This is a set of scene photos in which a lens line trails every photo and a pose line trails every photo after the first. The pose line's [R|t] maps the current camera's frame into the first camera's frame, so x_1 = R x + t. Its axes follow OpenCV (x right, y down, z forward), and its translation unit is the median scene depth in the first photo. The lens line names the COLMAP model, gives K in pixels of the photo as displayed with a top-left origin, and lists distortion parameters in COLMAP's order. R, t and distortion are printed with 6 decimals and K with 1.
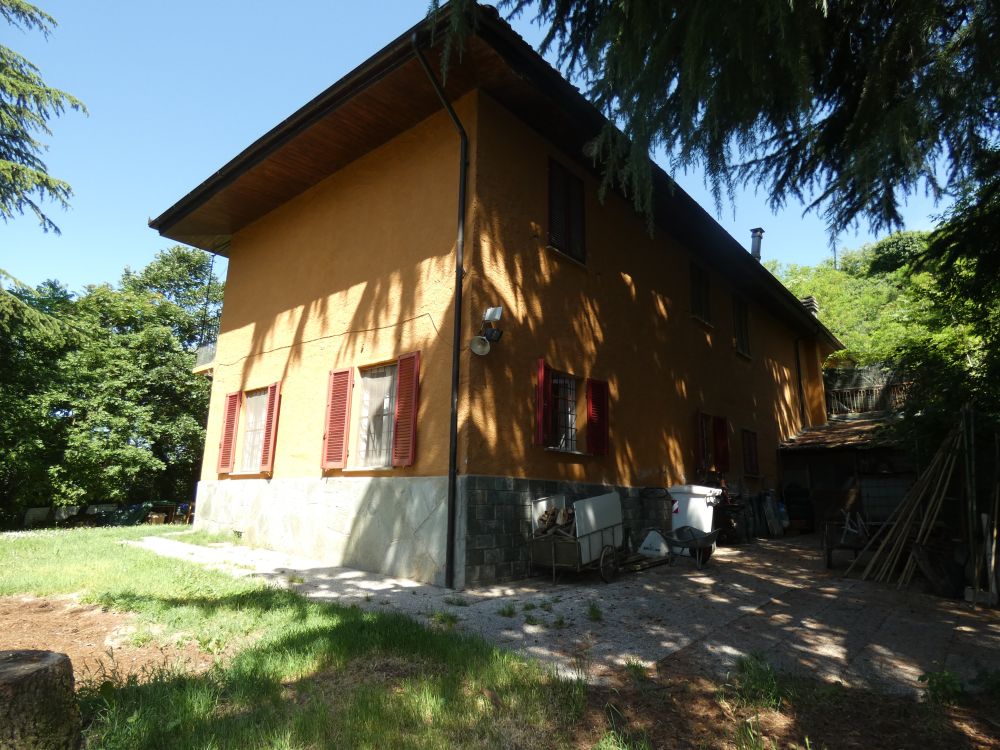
lens RADIAL K [[598.4, 0, 503.4], [0, 598.4, 375.4], [0, 0, 1]] dist [-0.001954, 0.004588]
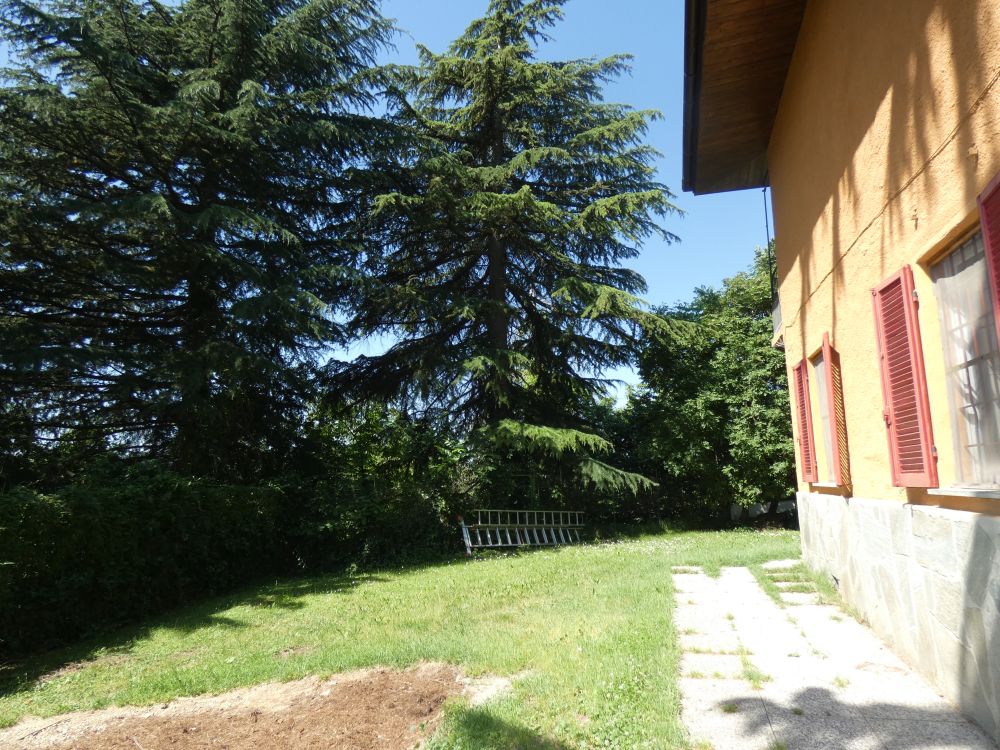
lens RADIAL K [[598.4, 0, 505.1], [0, 598.4, 371.4], [0, 0, 1]] dist [-0.001954, 0.004588]
pose [[0.416113, -0.185740, -0.890141, 0.013806], [0.212714, 0.971638, -0.103308, 0.042354], [0.884083, -0.146358, 0.443820, 0.457662]]
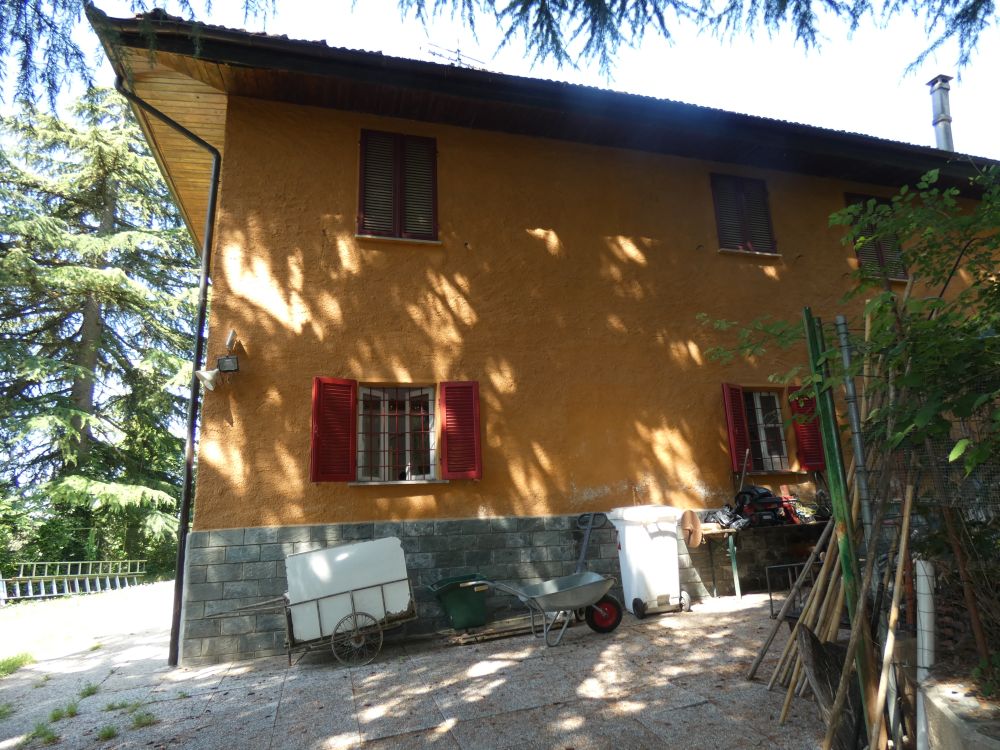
lens RADIAL K [[598.4, 0, 501.8], [0, 598.4, 369.9], [0, 0, 1]] dist [-0.001954, 0.004588]
pose [[0.826185, -0.196141, -0.528154, 0.567567], [0.183398, 0.980014, -0.077061, 0.061481], [0.532713, -0.033195, 0.845645, 0.364480]]
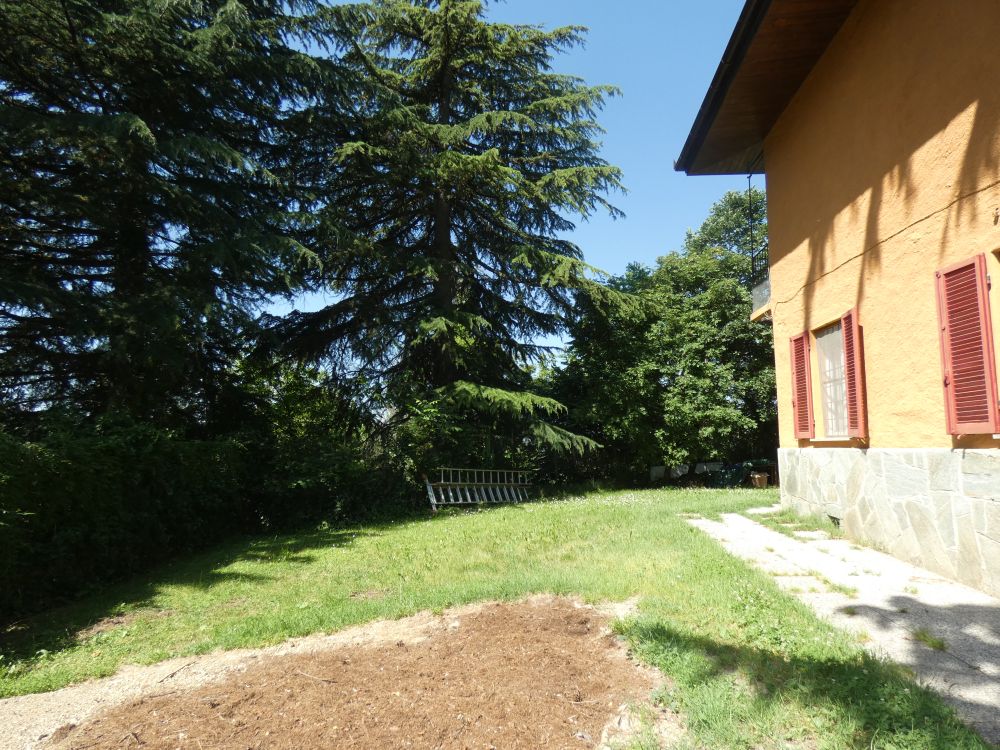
lens RADIAL K [[598.4, 0, 502.6], [0, 598.4, 373.5], [0, 0, 1]] dist [-0.001954, 0.004588]
pose [[0.585310, -0.117826, -0.802203, -0.069463], [0.184548, 0.982776, -0.009696, 0.017322], [0.789528, -0.142370, 0.596973, 0.265252]]
